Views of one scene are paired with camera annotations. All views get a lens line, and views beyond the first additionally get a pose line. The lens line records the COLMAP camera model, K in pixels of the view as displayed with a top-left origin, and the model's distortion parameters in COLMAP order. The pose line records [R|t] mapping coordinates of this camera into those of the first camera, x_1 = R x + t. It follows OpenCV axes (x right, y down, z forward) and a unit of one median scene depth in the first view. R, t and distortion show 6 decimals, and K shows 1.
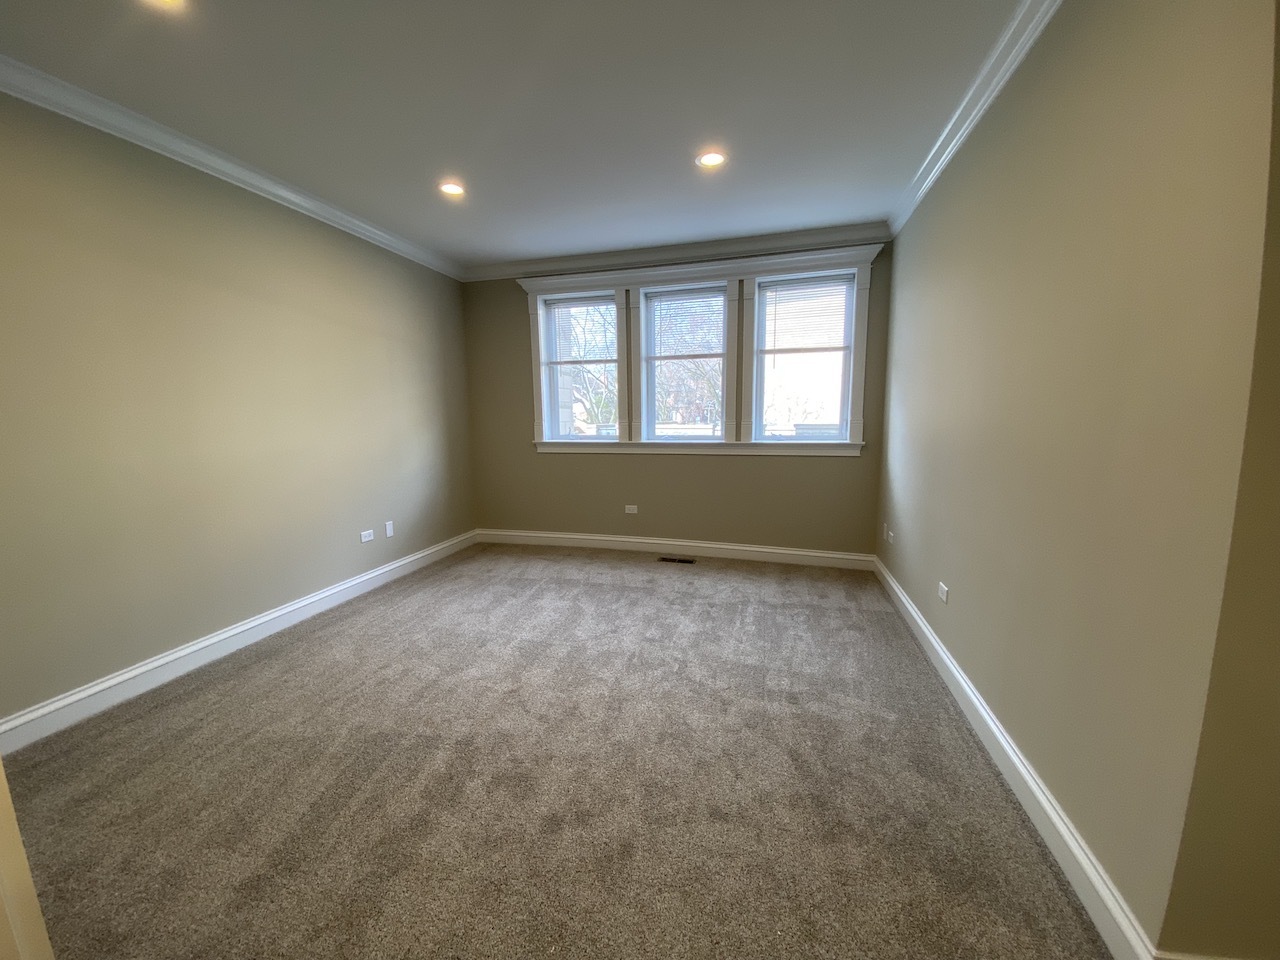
lens RADIAL K [[526.1, 0, 634.2], [0, 526.1, 484.3], [0, 0, 1]] dist [0.027506, -0.021675]
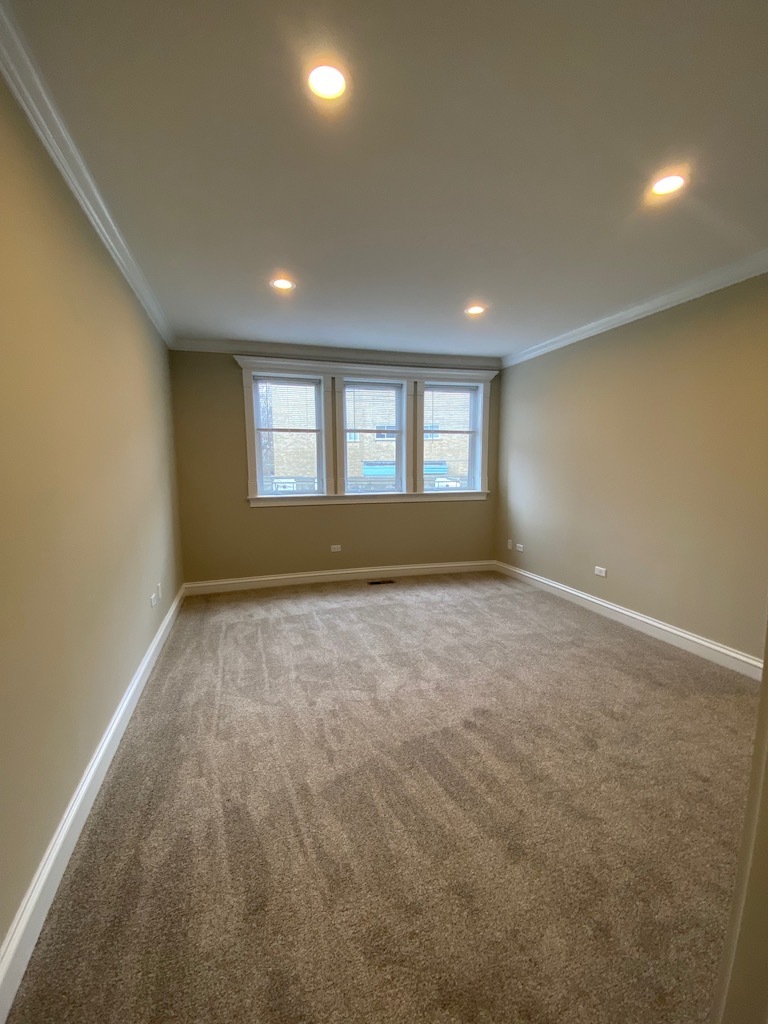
lens RADIAL K [[420.9, 0, 379.0], [0, 420.9, 510.0], [0, 0, 1]] dist [0.027506, -0.021675]
pose [[0.841863, -0.050697, 0.537305, -0.550424], [0.070578, 0.997370, -0.016477, -0.024876], [-0.535057, 0.051794, 0.843227, 0.104270]]
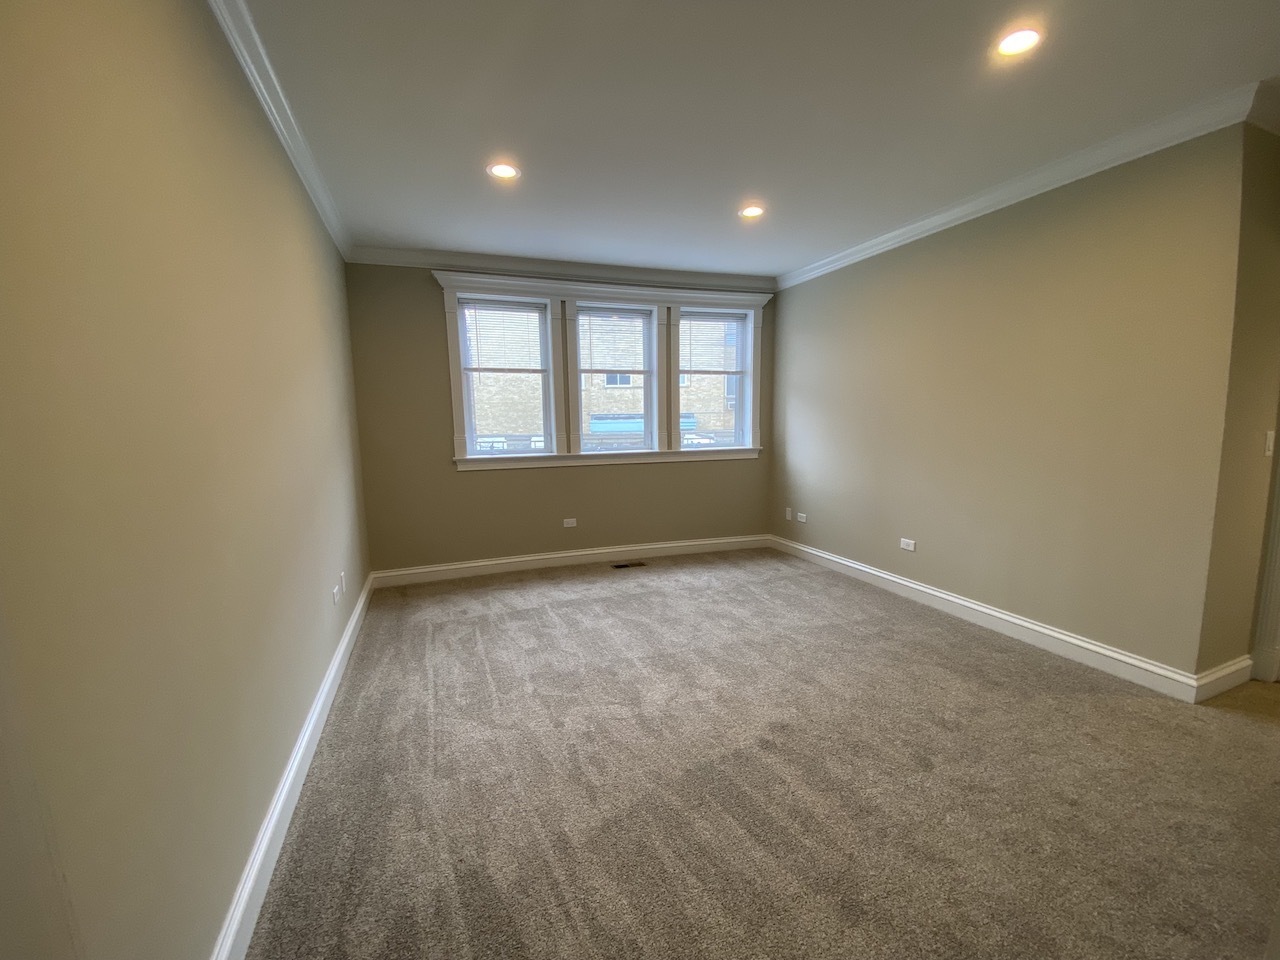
lens RADIAL K [[526.1, 0, 634.2], [0, 526.1, 484.3], [0, 0, 1]] dist [0.027506, -0.021675]
pose [[0.811987, -0.070906, 0.579353, -0.567445], [0.085252, 0.996356, 0.002458, -0.019869], [-0.577416, 0.047395, 0.815073, 0.152184]]
